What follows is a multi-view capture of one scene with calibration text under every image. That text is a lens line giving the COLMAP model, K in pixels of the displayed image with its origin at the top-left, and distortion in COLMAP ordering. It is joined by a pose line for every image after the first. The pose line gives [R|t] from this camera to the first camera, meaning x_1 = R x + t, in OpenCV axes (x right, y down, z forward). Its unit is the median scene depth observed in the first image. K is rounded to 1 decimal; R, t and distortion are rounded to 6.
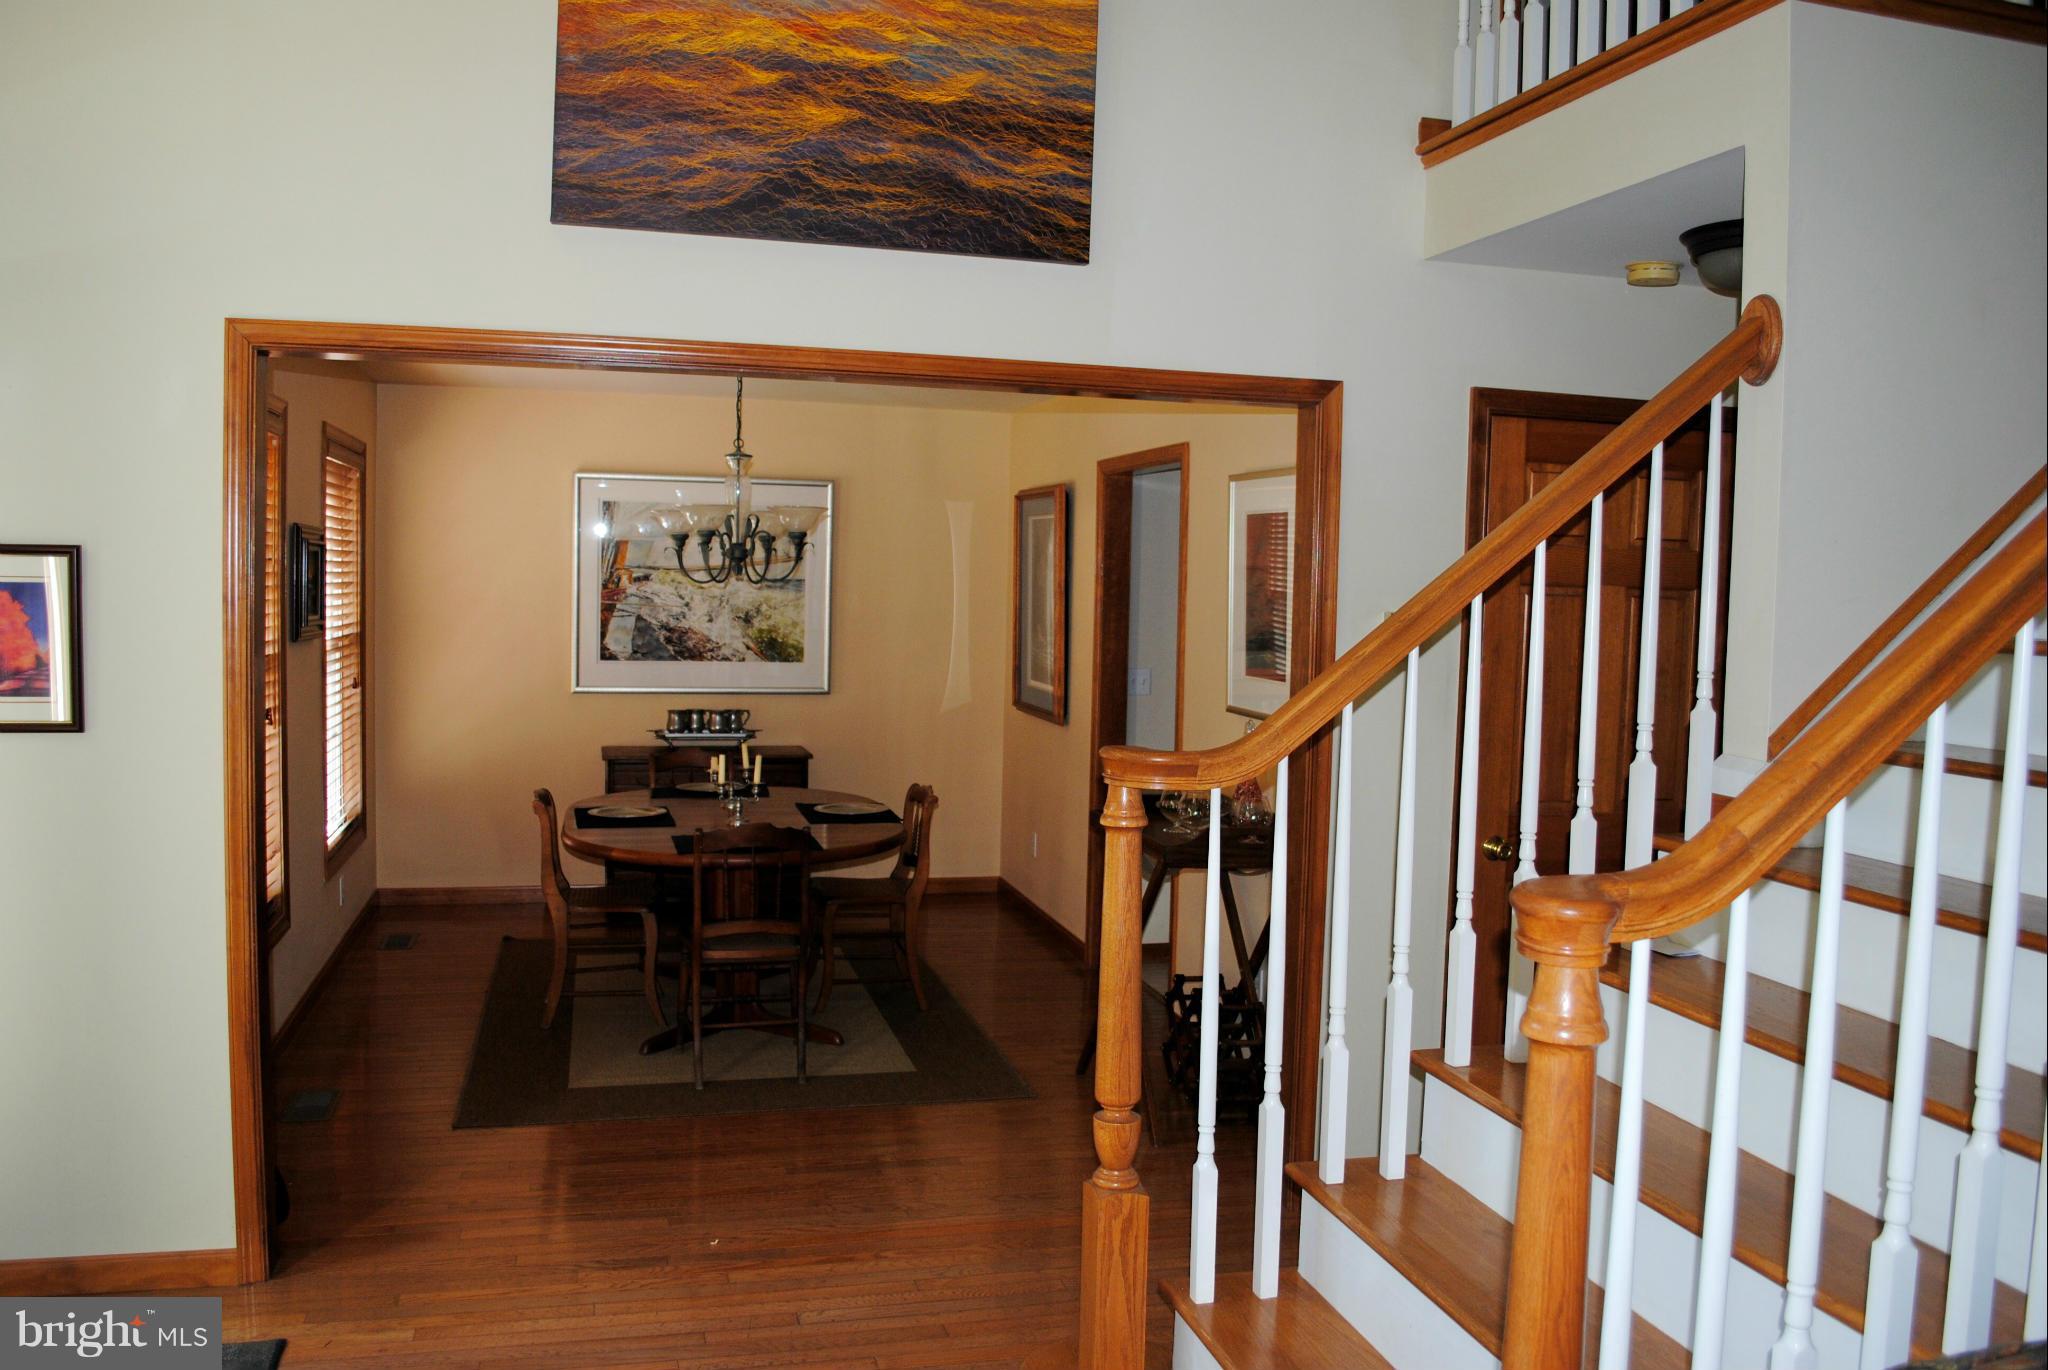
lens RADIAL K [[1609.0, 0, 1016.1], [0, 1609.0, 684.7], [0, 0, 1]] dist [-0.088791, 0.005068]
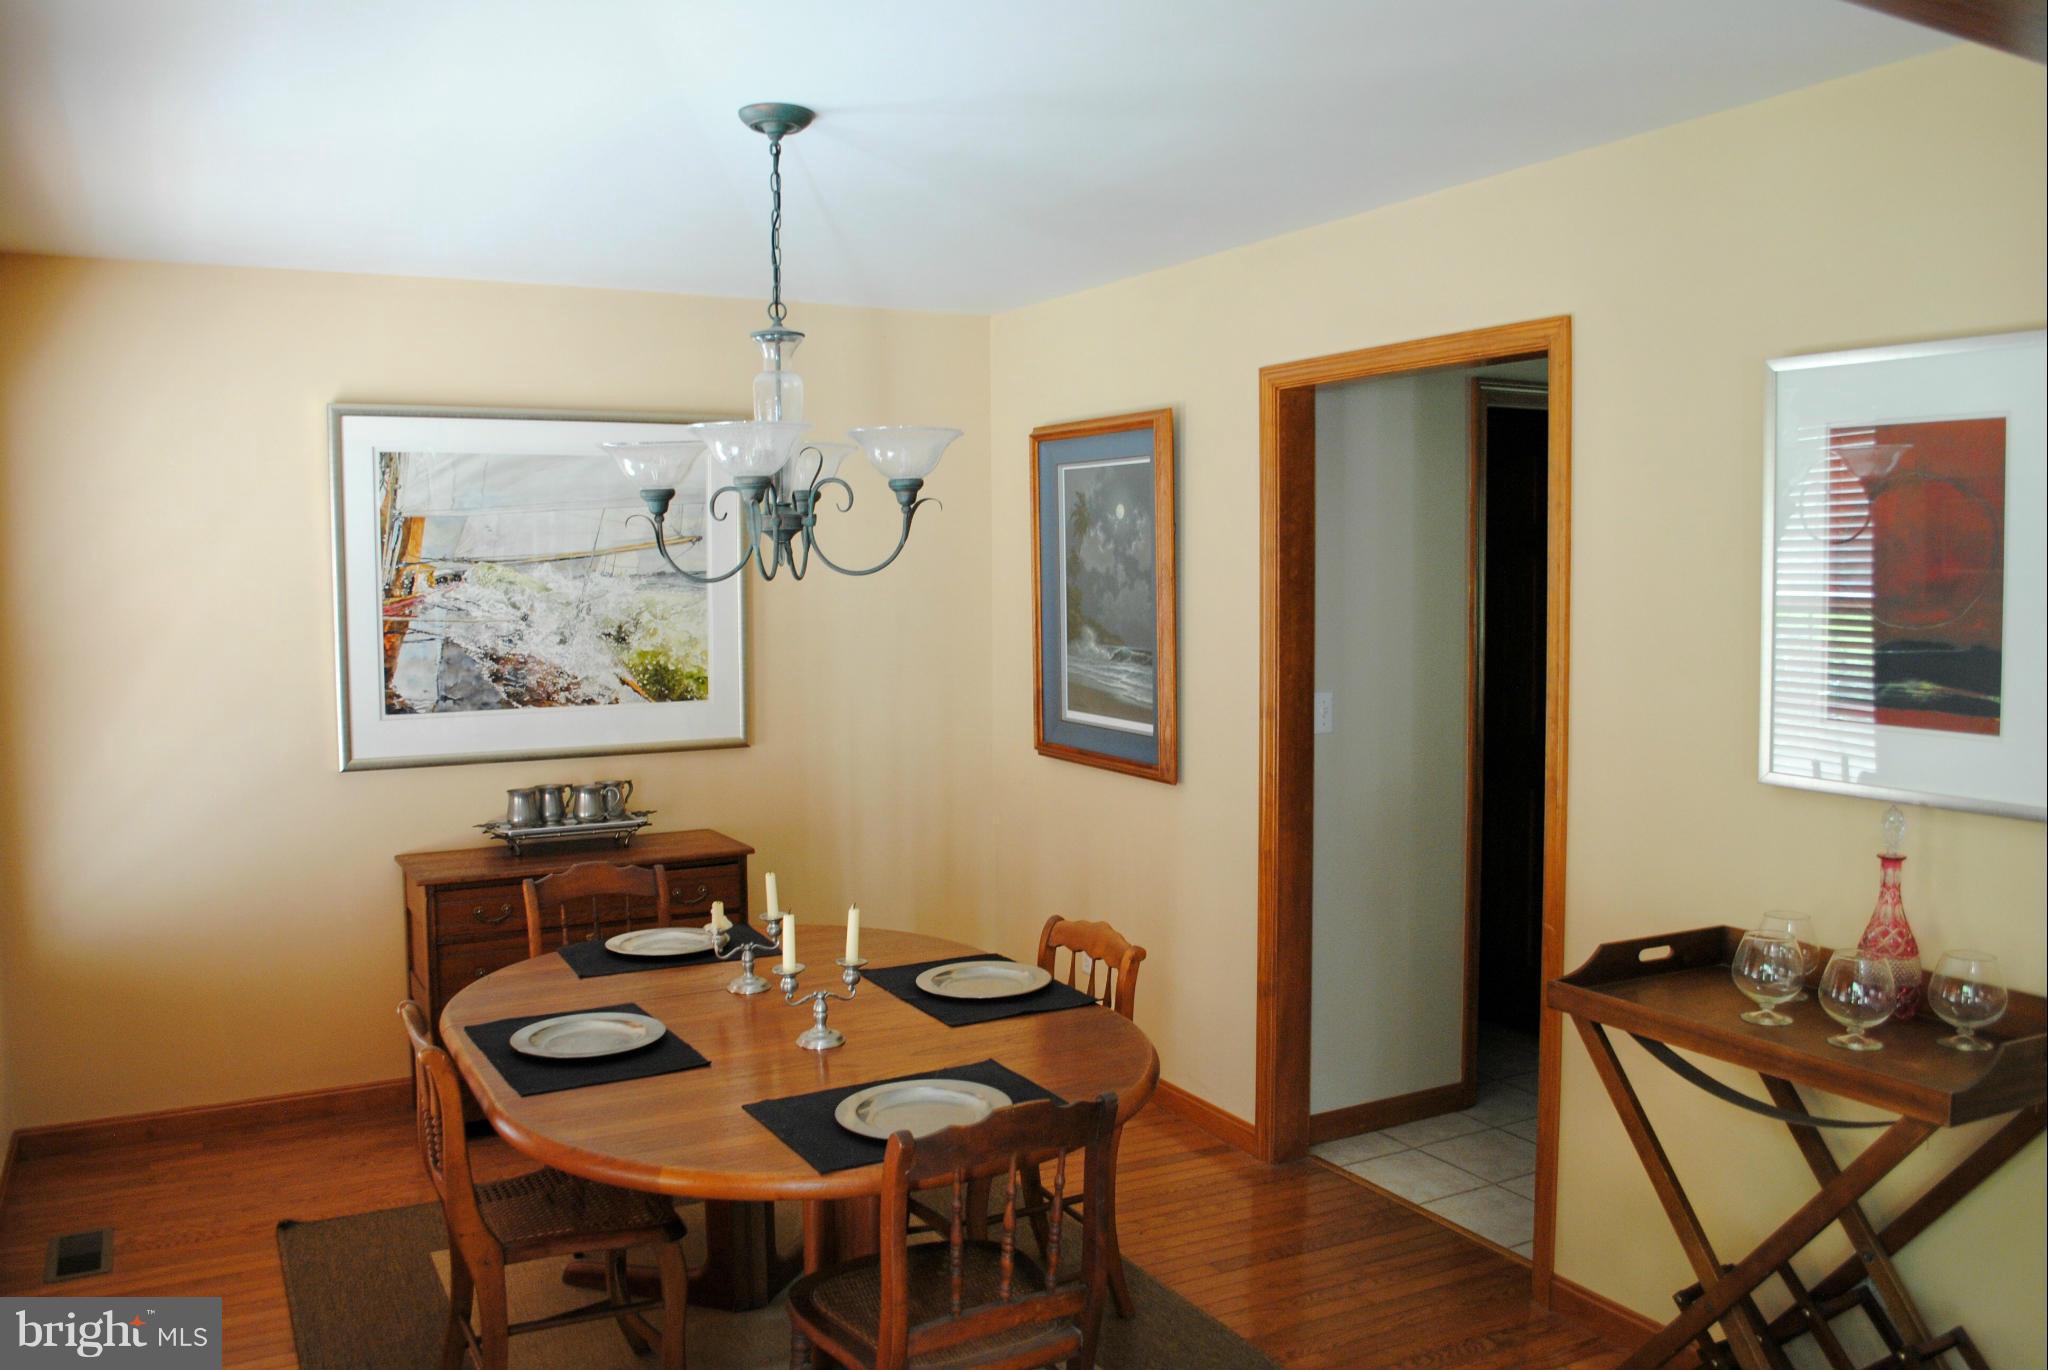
lens RADIAL K [[1609.0, 0, 1016.1], [0, 1609.0, 684.7], [0, 0, 1]] dist [-0.088791, 0.005068]
pose [[0.969795, -0.048308, 0.239089, -0.170689], [0.045316, 0.998811, 0.017998, -0.026773], [-0.239674, -0.006619, 0.970831, 0.357104]]
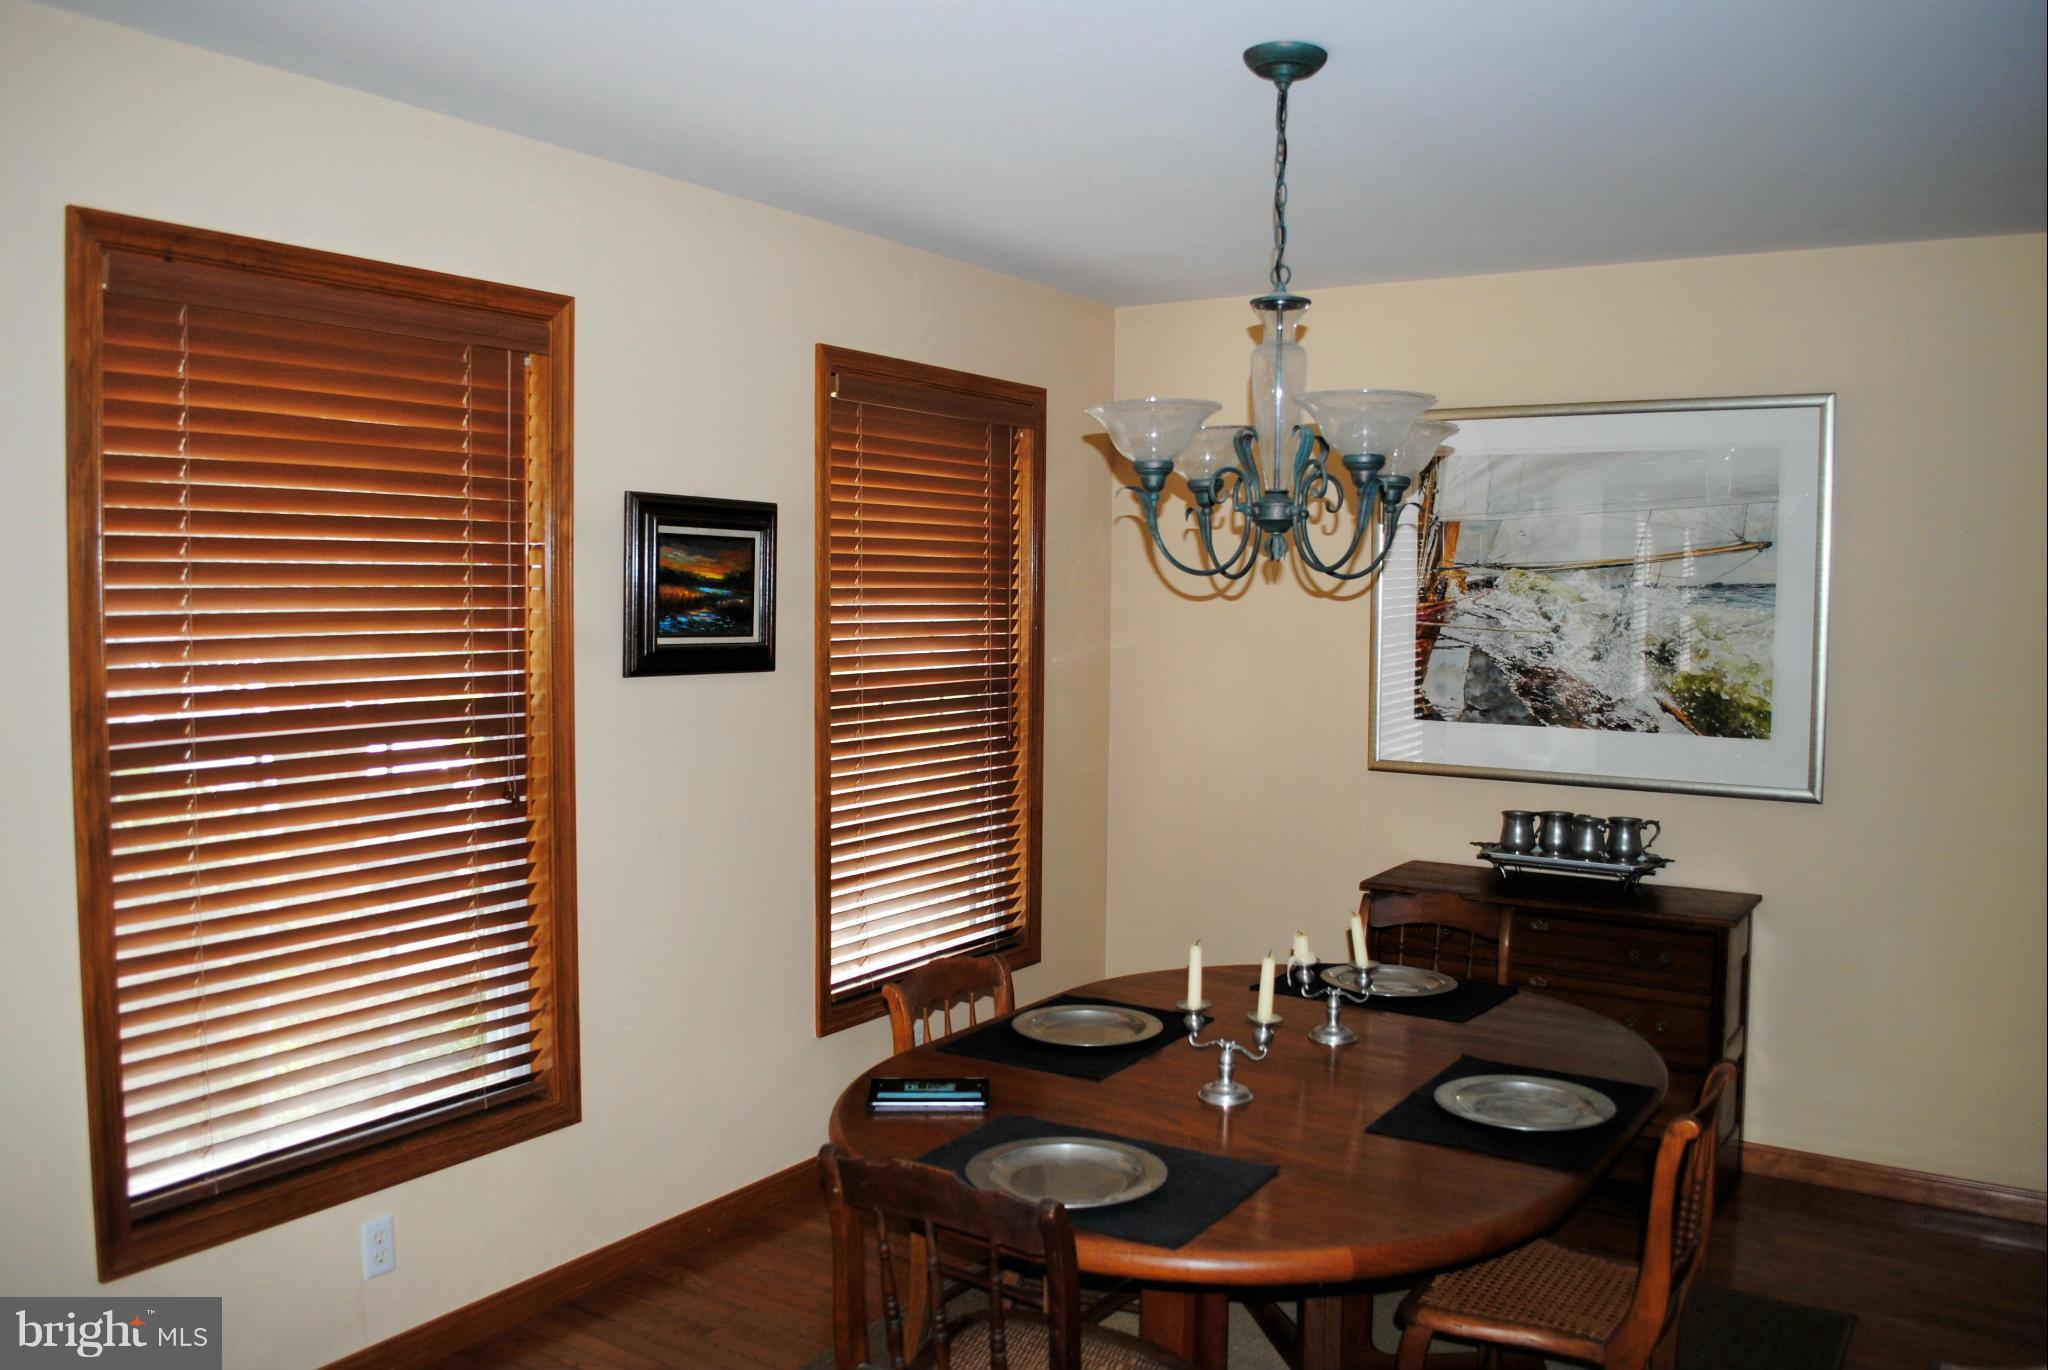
lens RADIAL K [[1625.1, 0, 1019.9], [0, 1625.1, 670.4], [0, 0, 1]] dist [-0.085600, 0.001946]
pose [[0.673673, 0.024360, -0.738628, 0.091959], [-0.043759, 0.999018, -0.006964, -0.022985], [0.737733, 0.037013, 0.674077, 0.472777]]
